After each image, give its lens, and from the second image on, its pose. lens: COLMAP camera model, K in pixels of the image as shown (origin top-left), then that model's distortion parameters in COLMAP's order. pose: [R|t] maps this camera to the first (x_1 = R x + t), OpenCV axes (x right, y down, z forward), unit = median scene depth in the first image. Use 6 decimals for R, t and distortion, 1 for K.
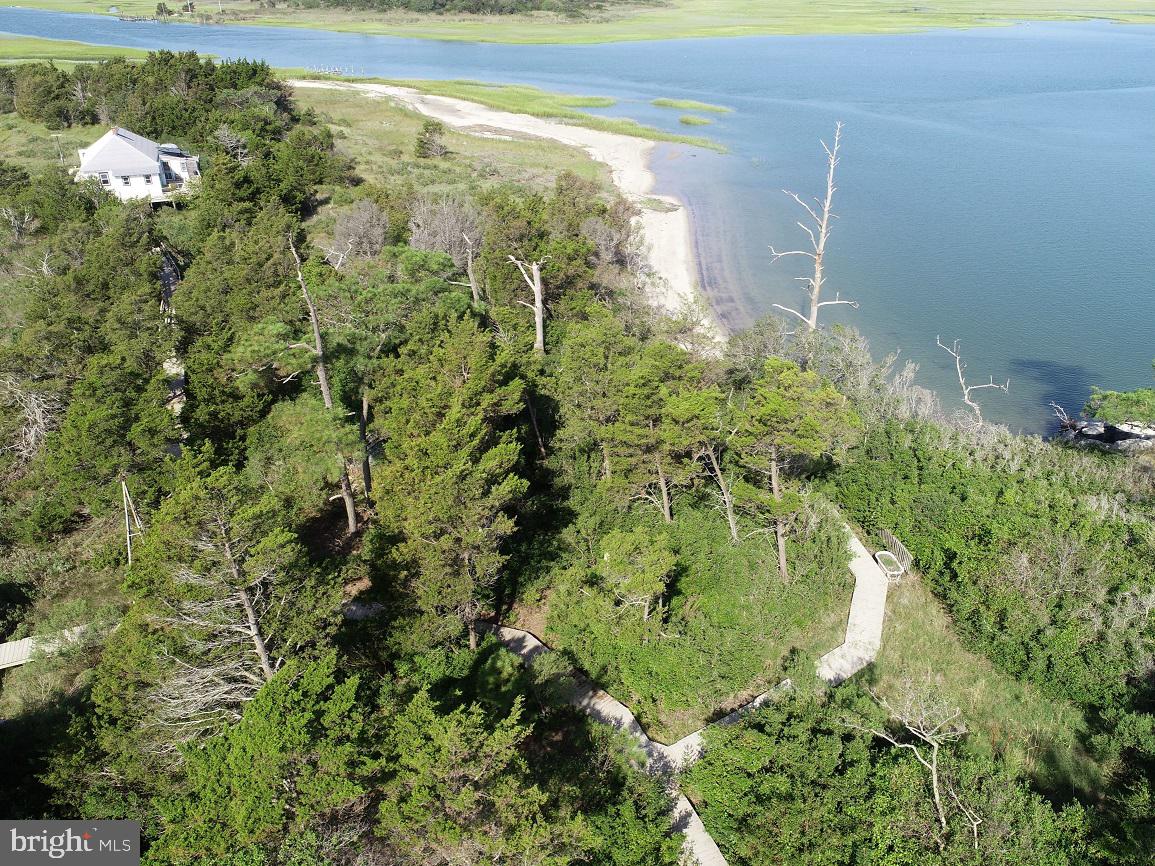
lens RADIAL K [[904.2, 0, 577.5], [0, 904.2, 433.0], [0, 0, 1]] dist [0.003920, -0.005537]
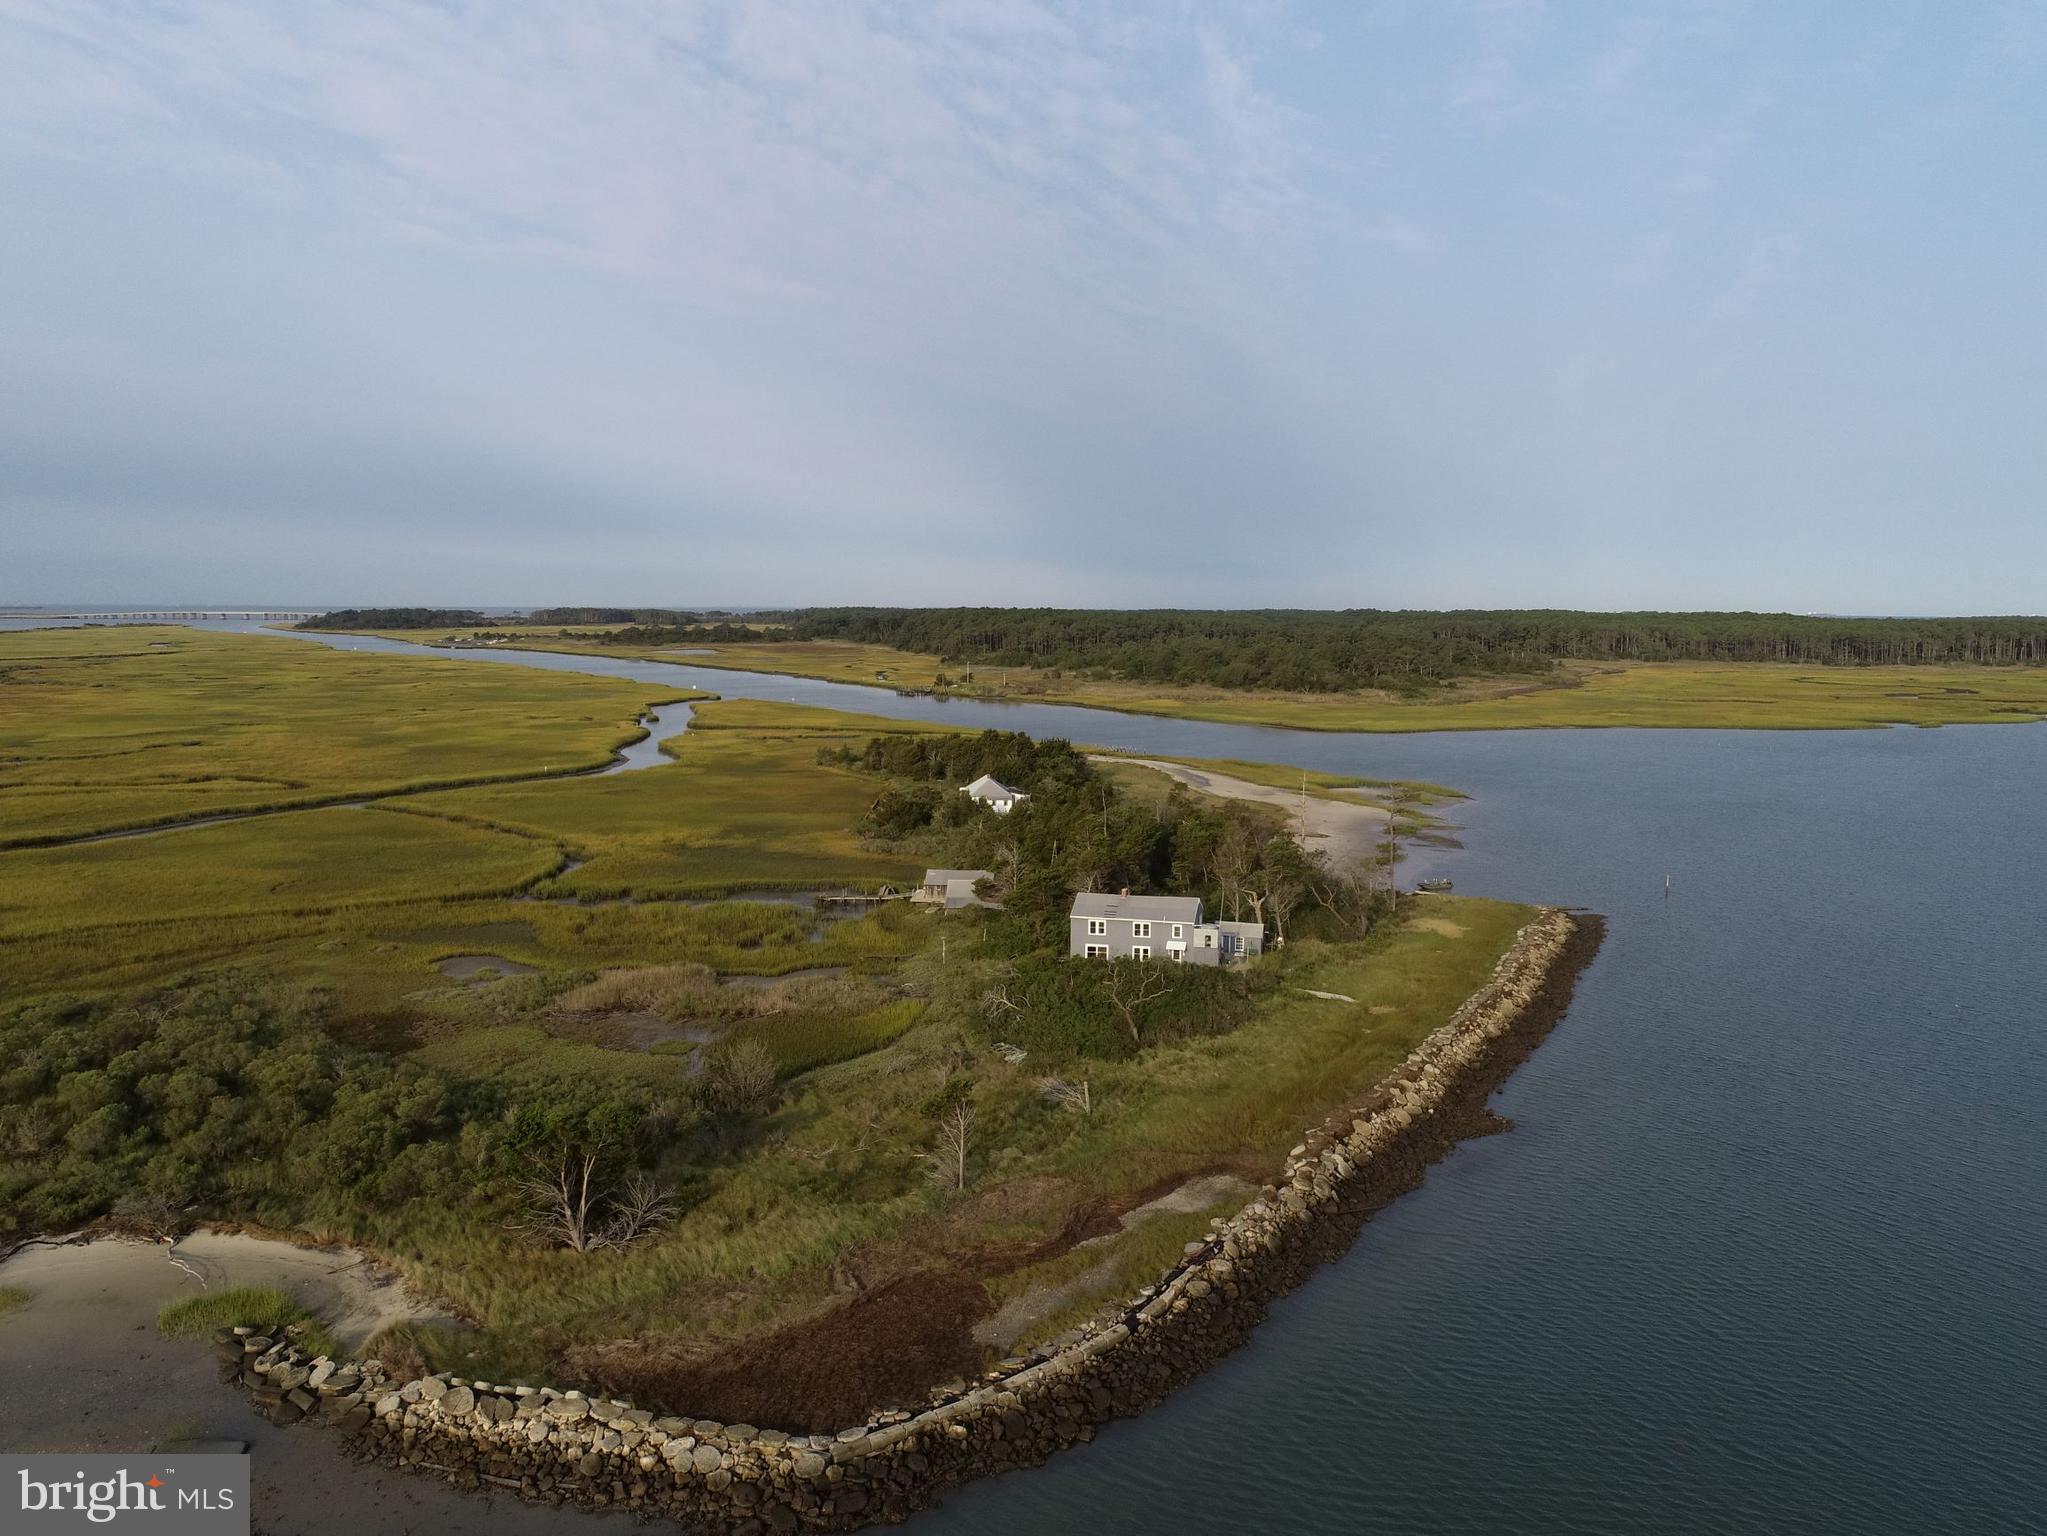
lens RADIAL K [[1602.5, 0, 1023.5], [0, 1602.5, 768.0], [0, 0, 1]] dist [0.003920, -0.005537]
pose [[0.953599, 0.034360, -0.299111, 0.298856], [-0.140913, 0.928875, -0.342542, 0.444483], [0.266067, 0.368796, 0.890617, -1.103114]]
